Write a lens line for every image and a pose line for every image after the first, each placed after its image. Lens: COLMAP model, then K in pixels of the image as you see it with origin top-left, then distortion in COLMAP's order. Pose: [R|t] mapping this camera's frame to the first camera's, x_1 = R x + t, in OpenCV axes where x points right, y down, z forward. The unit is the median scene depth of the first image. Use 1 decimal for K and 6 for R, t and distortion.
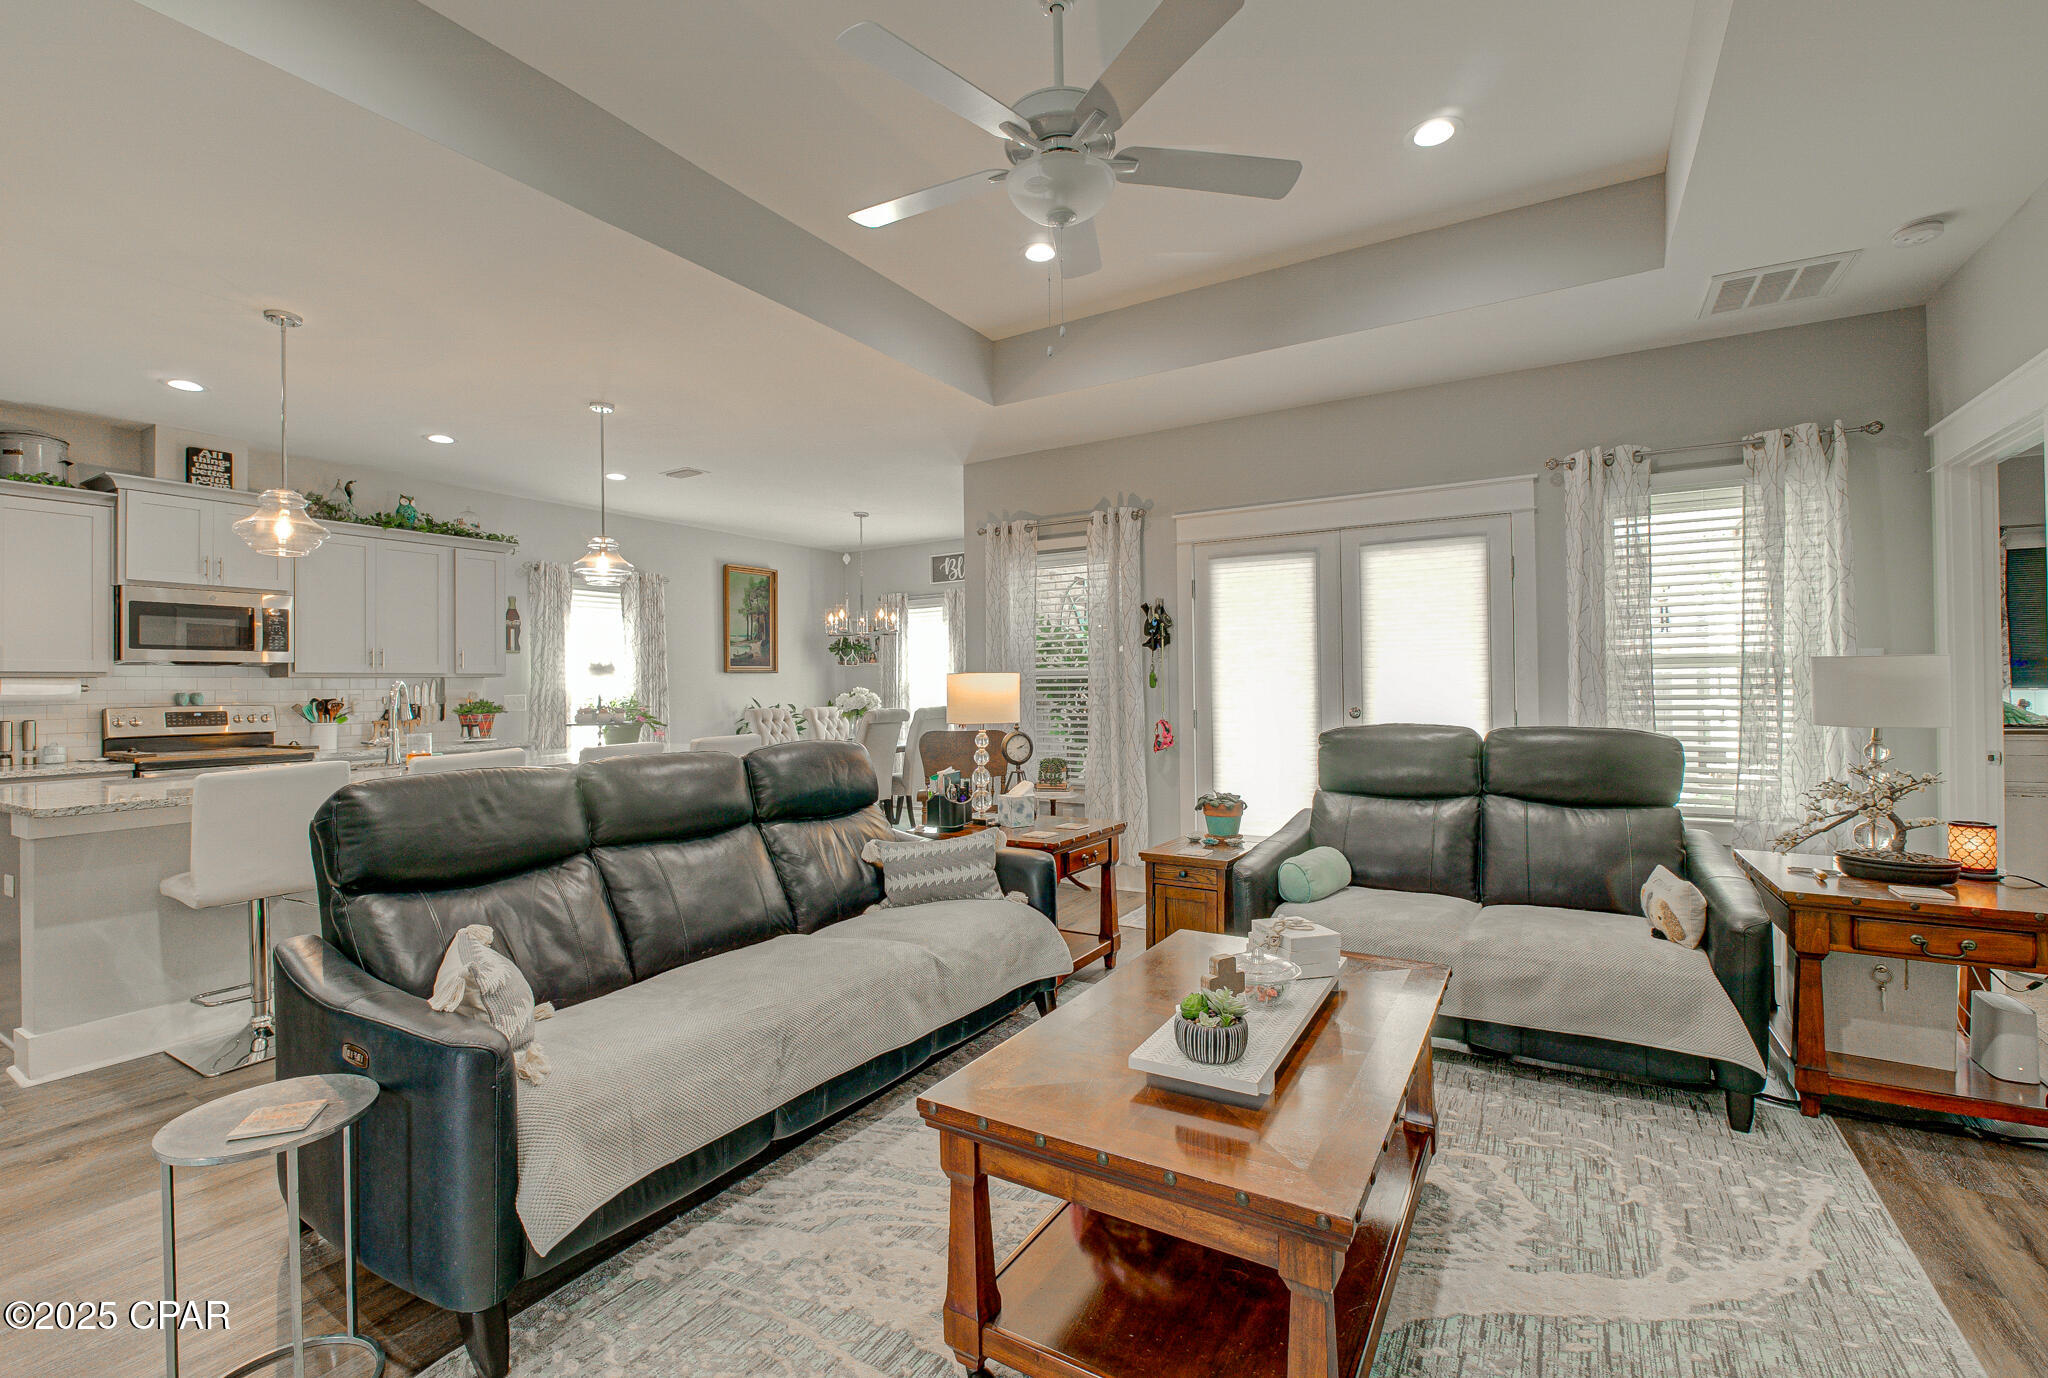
lens RADIAL K [[885.4, 0, 1022.5], [0, 885.4, 675.8], [0, 0, 1]] dist [-0.021681, 0.002874]
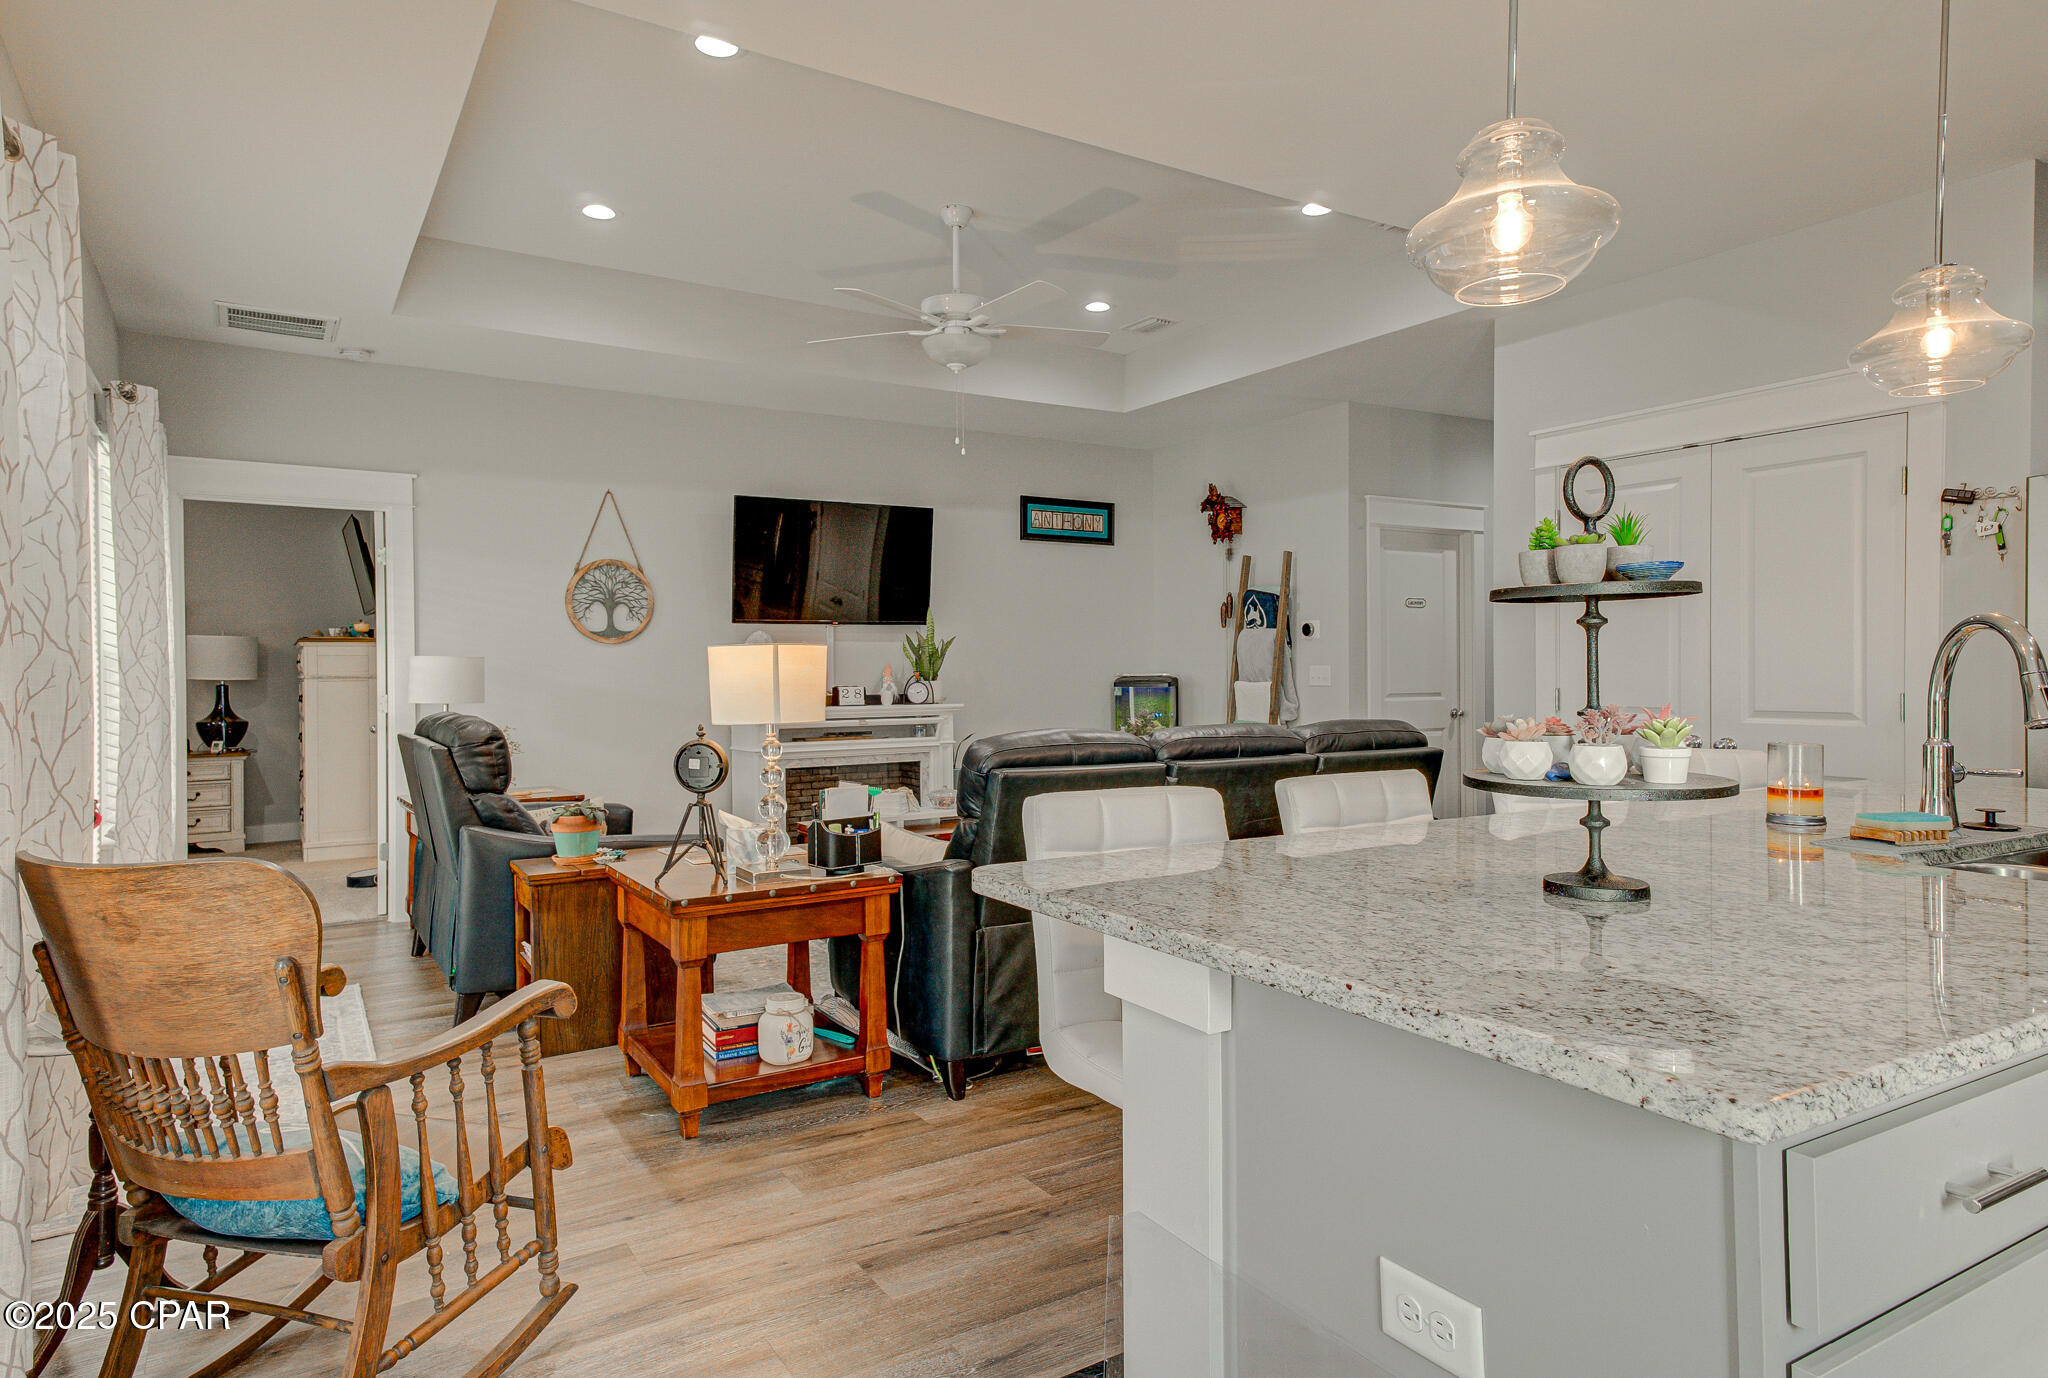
lens RADIAL K [[1196.7, 0, 1028.3], [0, 1196.7, 675.6], [0, 0, 1]] dist [0.046490, 0.005006]
pose [[-0.893659, 0.016505, 0.448442, -0.388331], [0.015846, 0.999861, -0.005221, 0.017923], [-0.448466, 0.002440, -0.893797, 1.080456]]
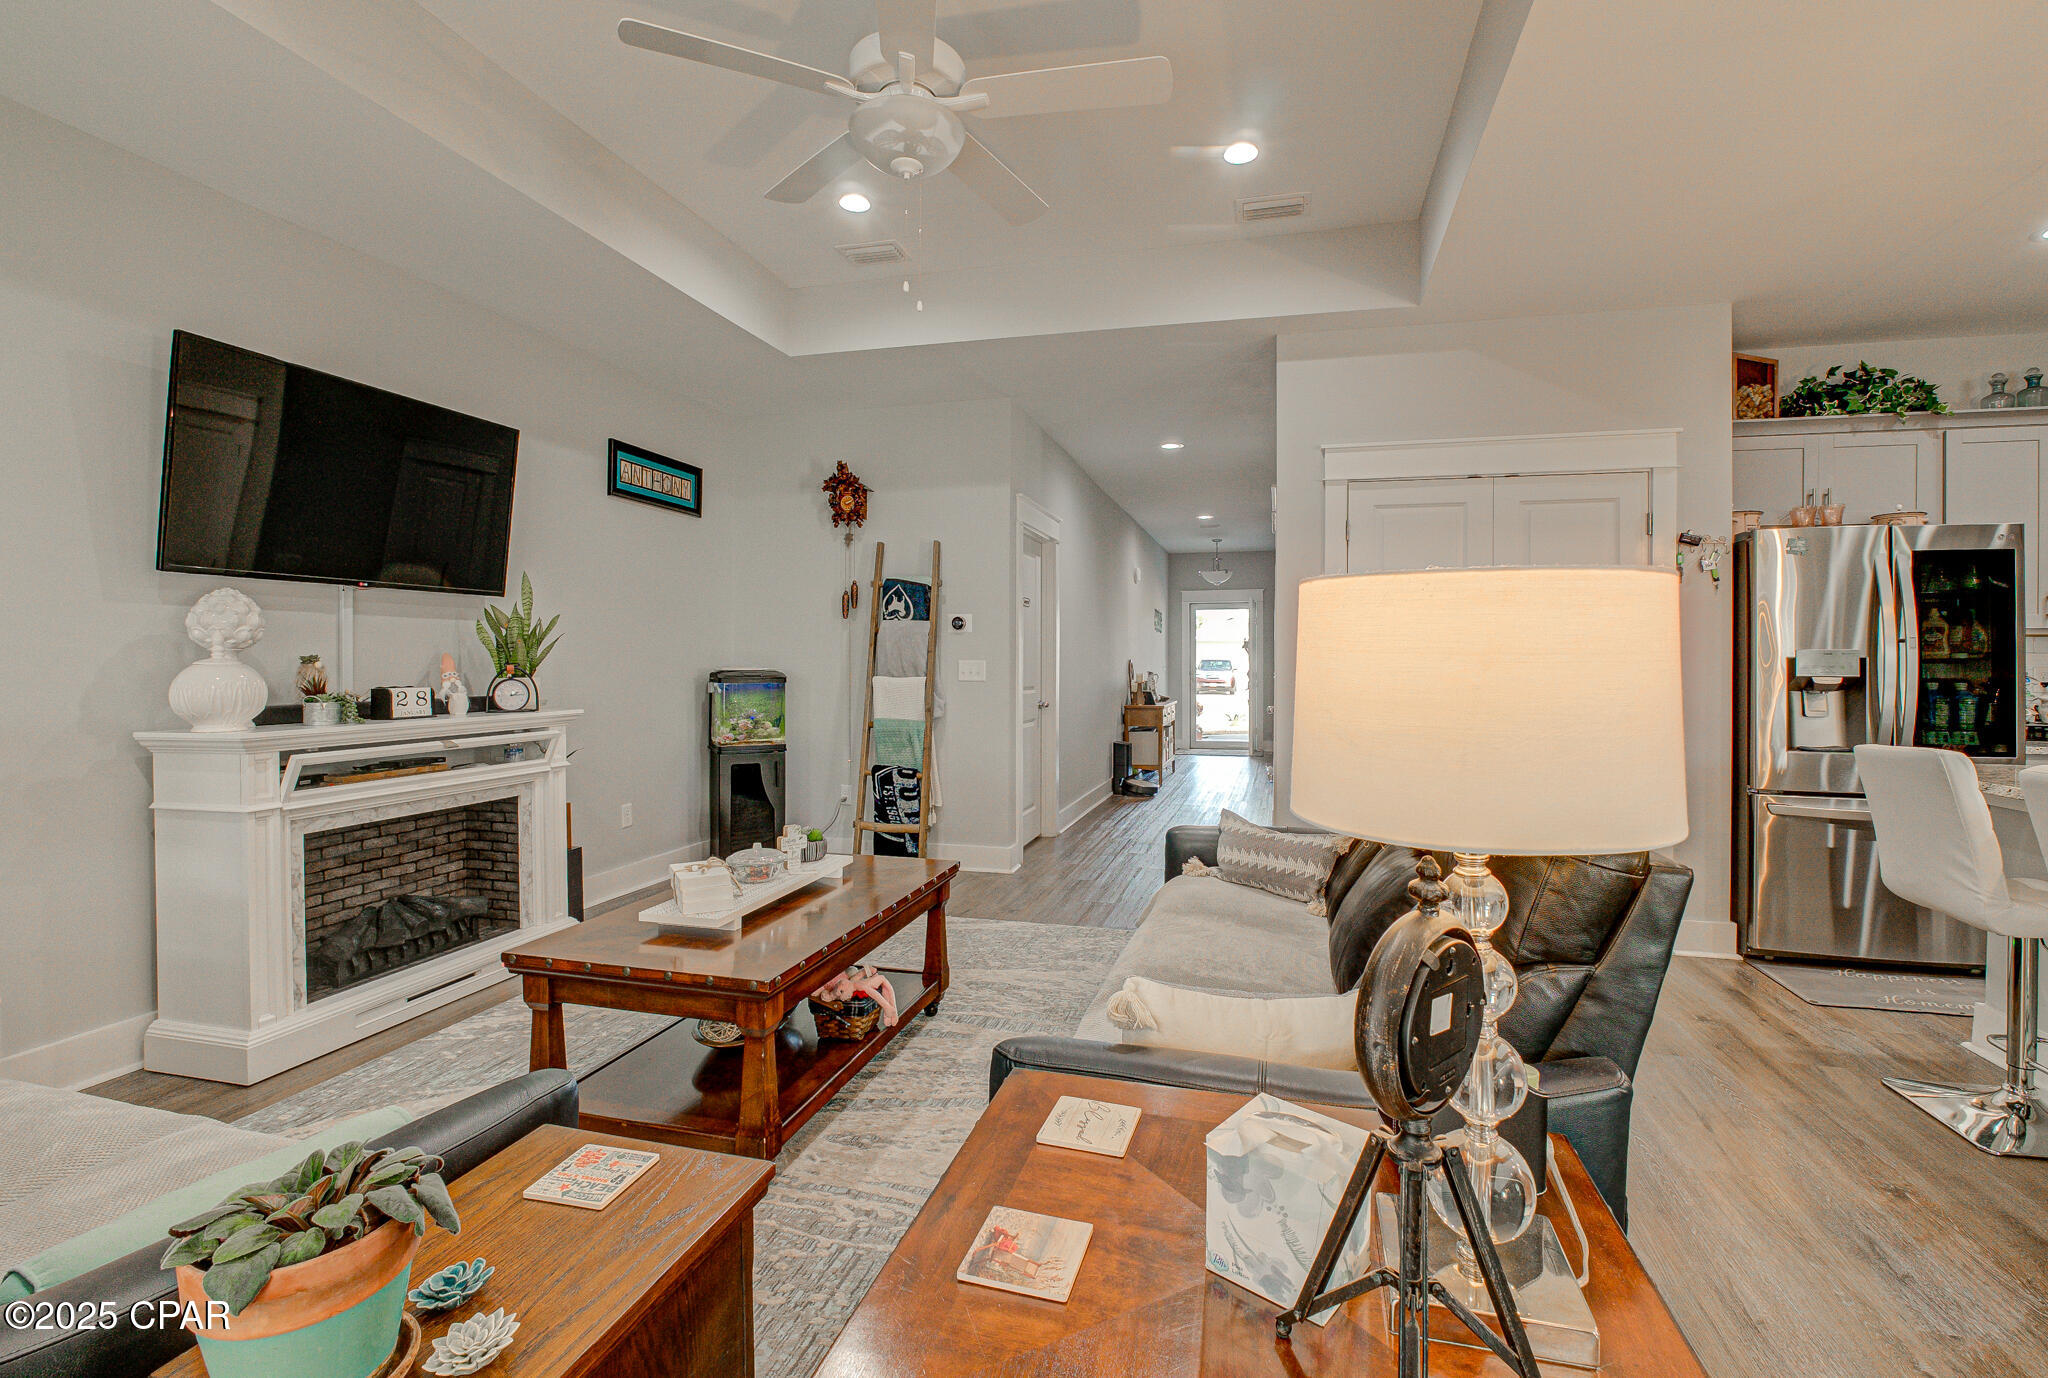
lens RADIAL K [[885.4, 0, 1046.3], [0, 885.4, 670.8], [0, 0, 1]] dist [-0.021681, 0.002874]
pose [[-0.956422, 0.013670, -0.291666, 0.065105], [0.010875, 0.999878, 0.011200, 0.008002], [0.291784, 0.007540, -0.956455, 0.741440]]
